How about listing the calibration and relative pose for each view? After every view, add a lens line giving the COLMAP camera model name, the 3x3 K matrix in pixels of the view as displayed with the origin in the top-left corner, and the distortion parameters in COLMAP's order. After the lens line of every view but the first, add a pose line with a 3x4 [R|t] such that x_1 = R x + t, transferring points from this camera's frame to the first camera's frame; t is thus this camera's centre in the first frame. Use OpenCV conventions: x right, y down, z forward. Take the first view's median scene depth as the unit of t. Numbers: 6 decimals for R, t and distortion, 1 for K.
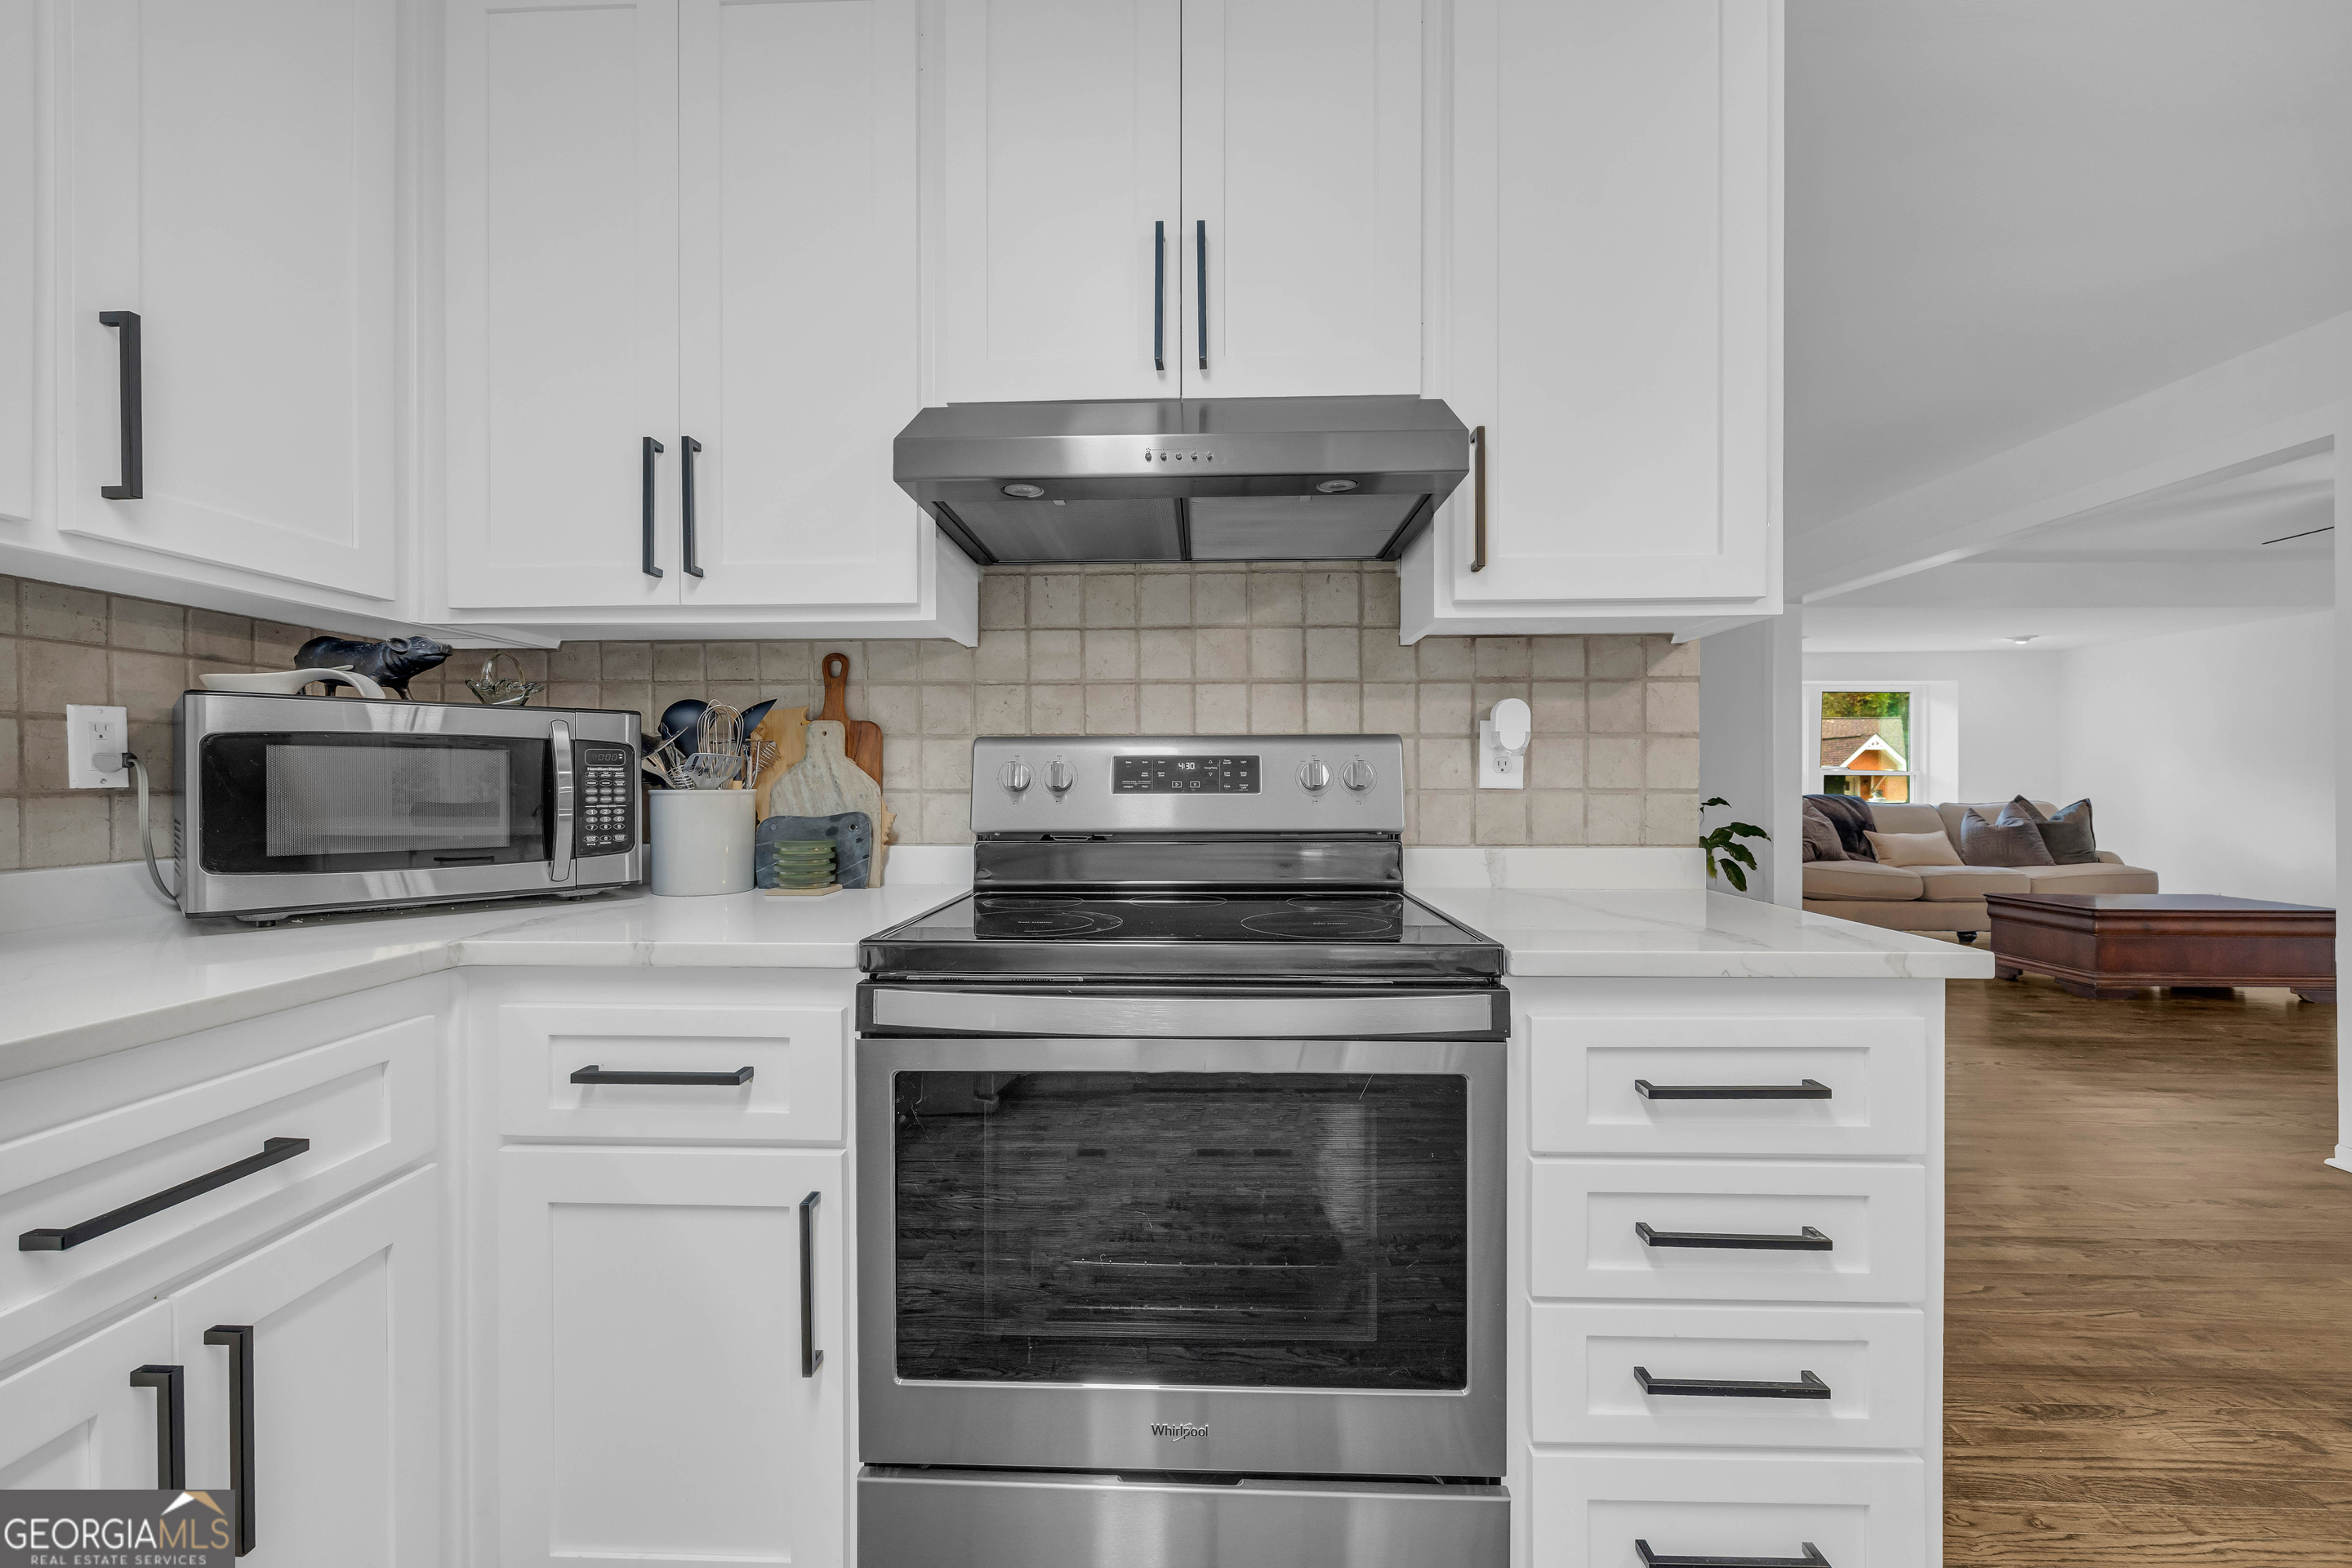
lens RADIAL K [[936.9, 0, 1176.0], [0, 936.9, 784.0], [0, 0, 1]] dist [0.002881, 0.000239]
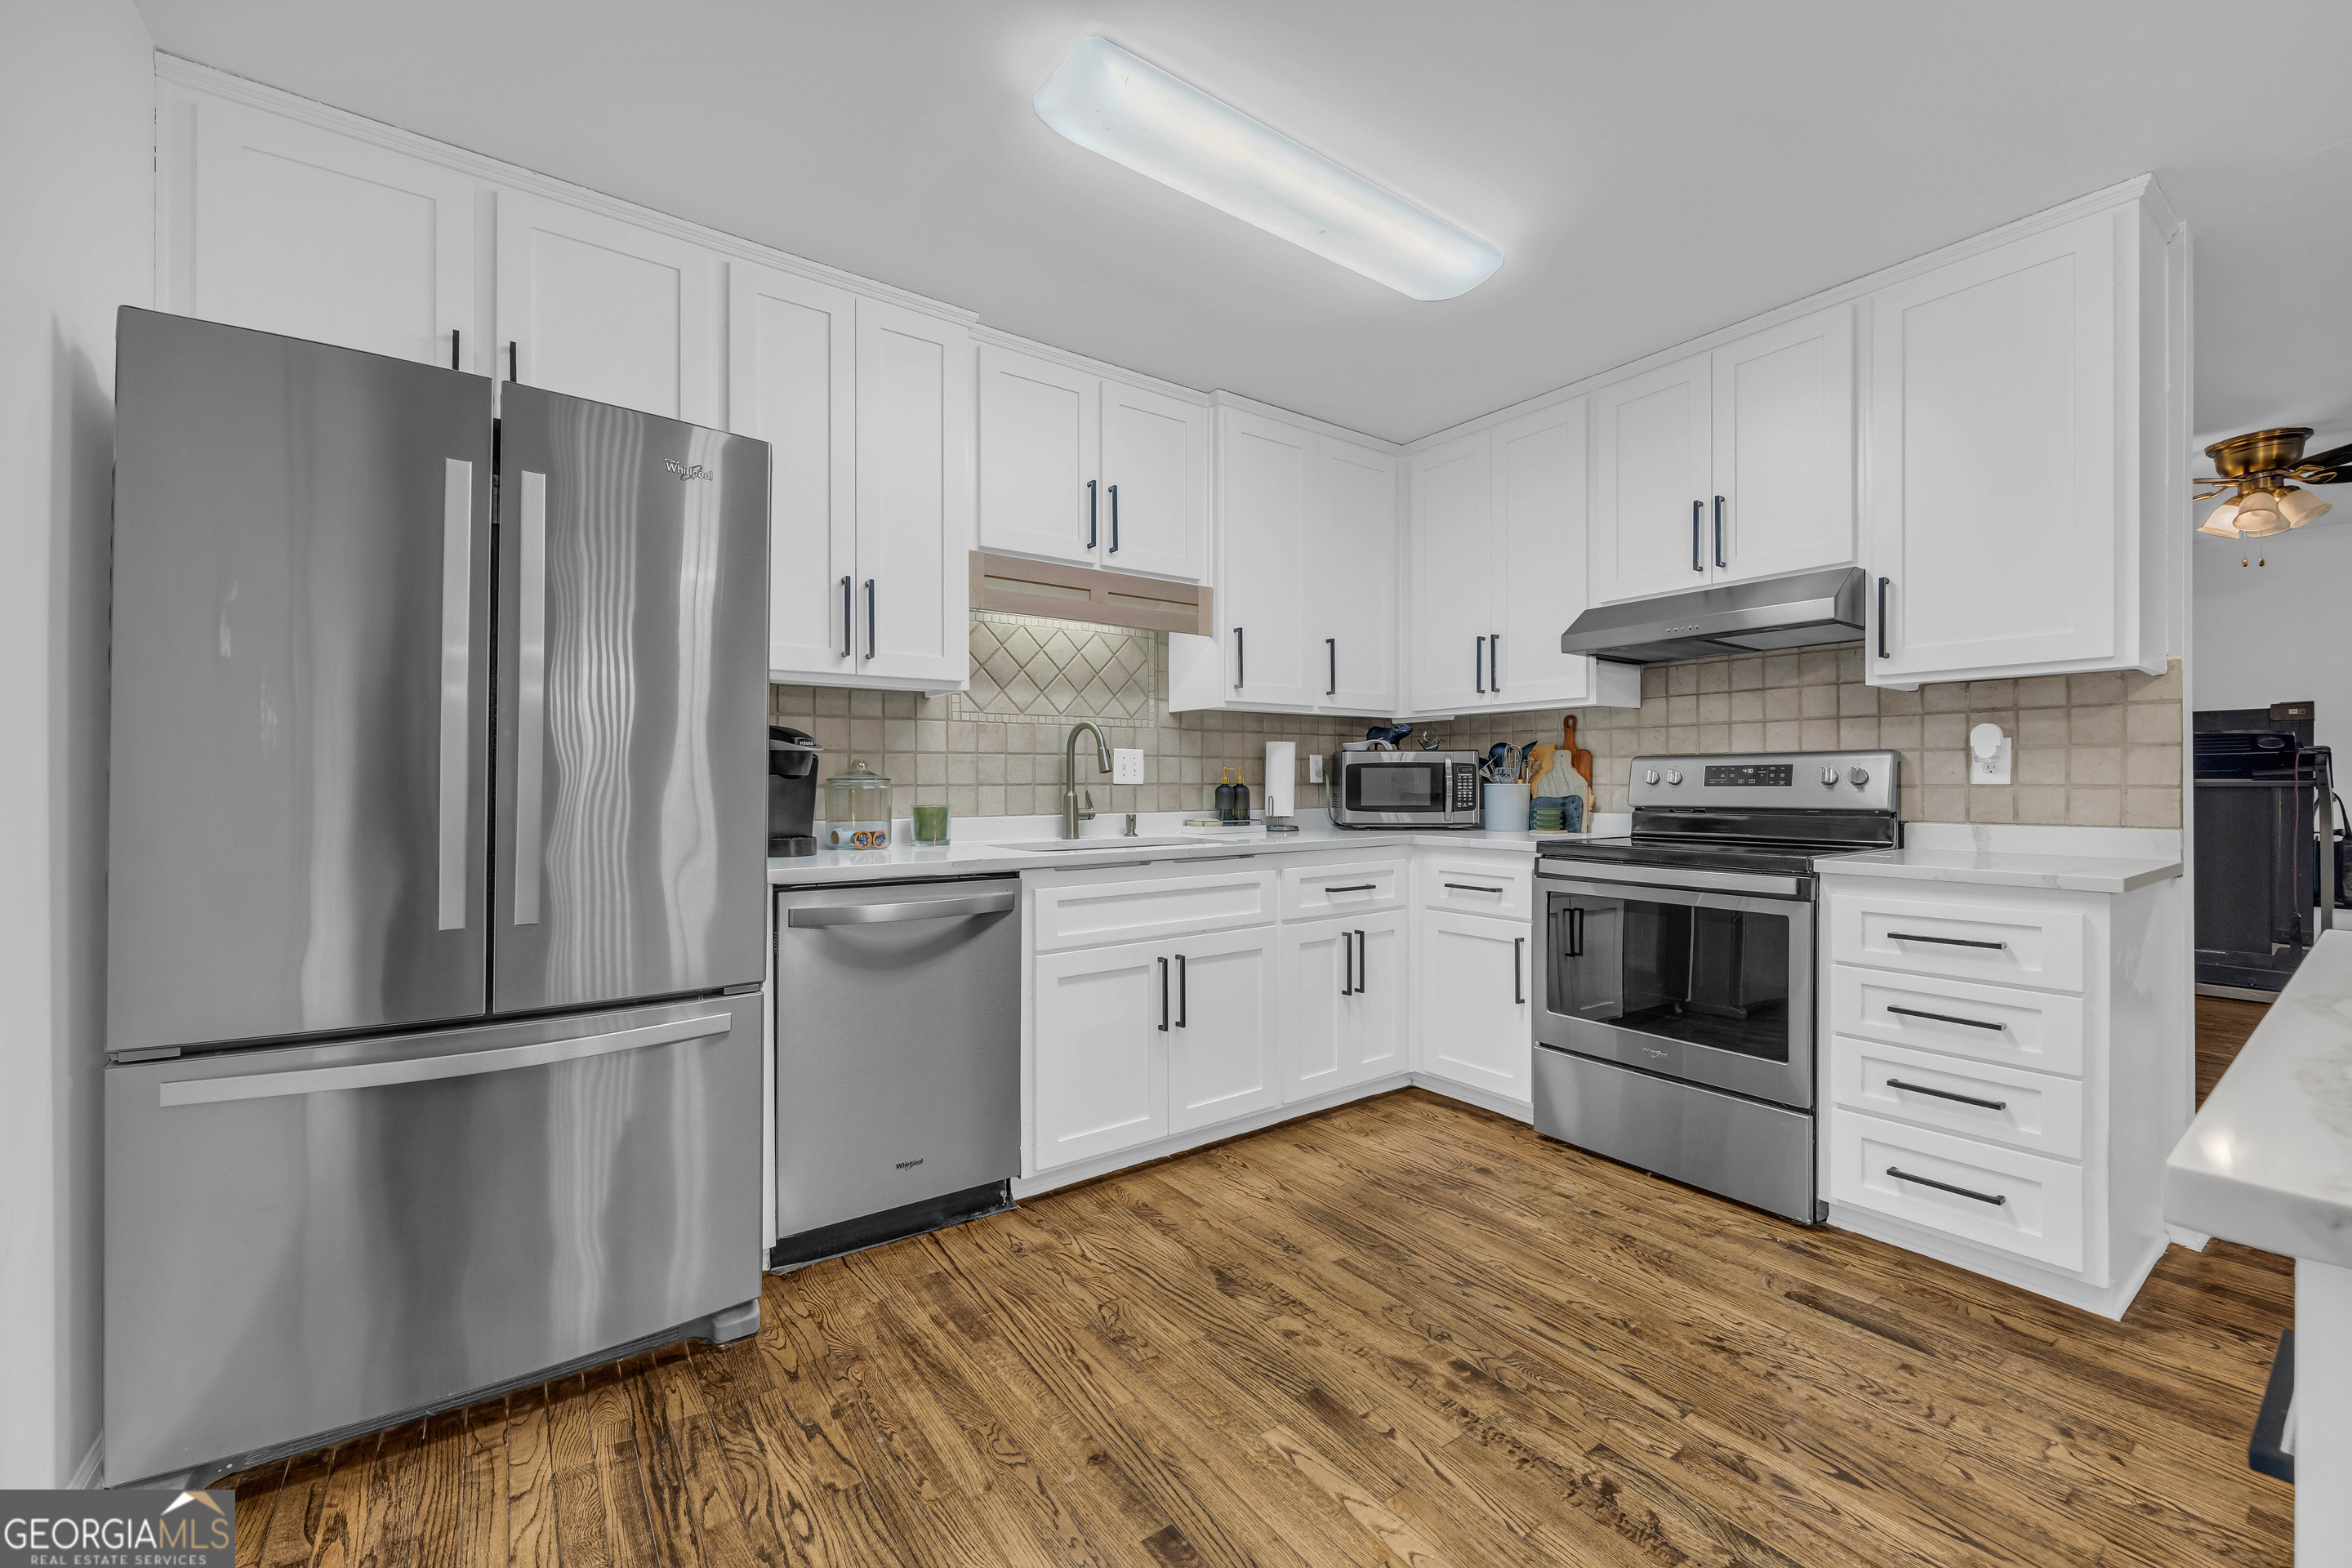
lens RADIAL K [[952.7, 0, 1176.0], [0, 952.7, 784.0], [0, 0, 1]] dist [-0.000772, 0.000257]
pose [[0.606730, 0.002407, -0.794904, 0.769902], [0.000396, 0.999994, 0.003330, -0.001011], [0.794908, -0.002335, 0.606726, -0.929793]]
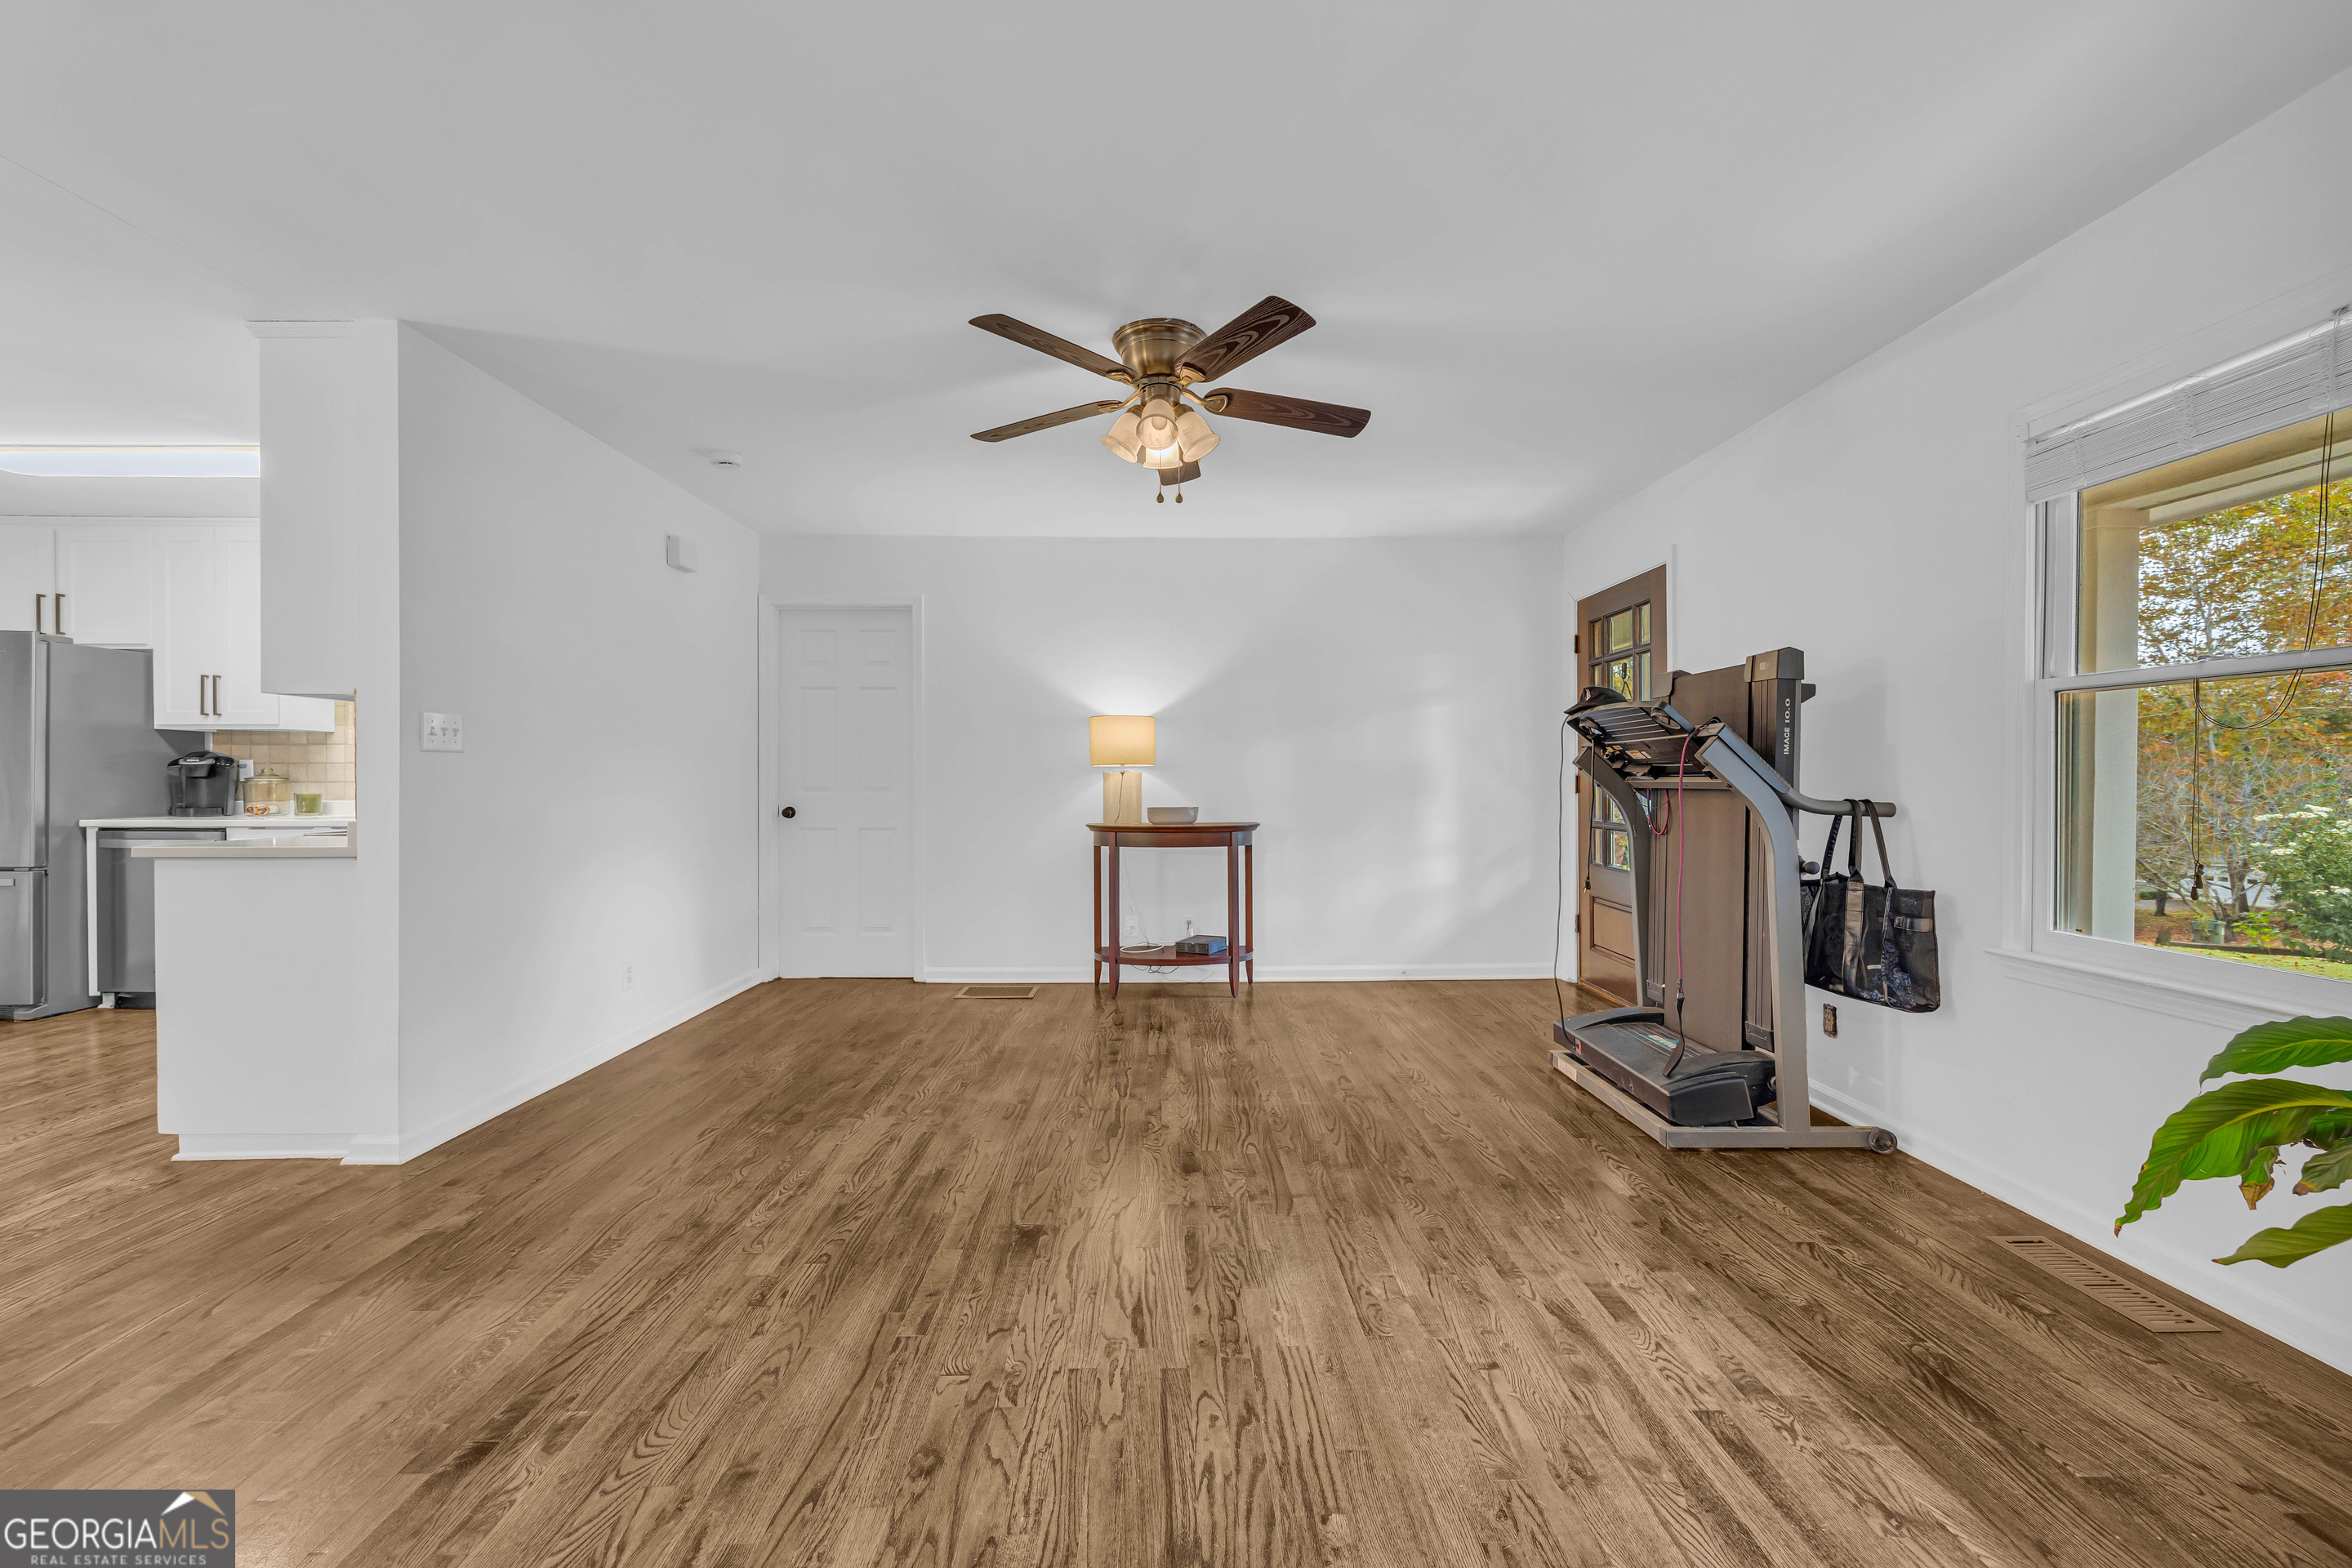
lens RADIAL K [[952.7, 0, 1176.0], [0, 952.7, 784.0], [0, 0, 1]] dist [-0.000772, 0.000257]
pose [[0.031096, 0.007454, -0.999489, 2.241002], [0.000952, 0.999972, 0.007487, -0.007308], [0.999516, -0.001184, 0.031088, 2.381941]]
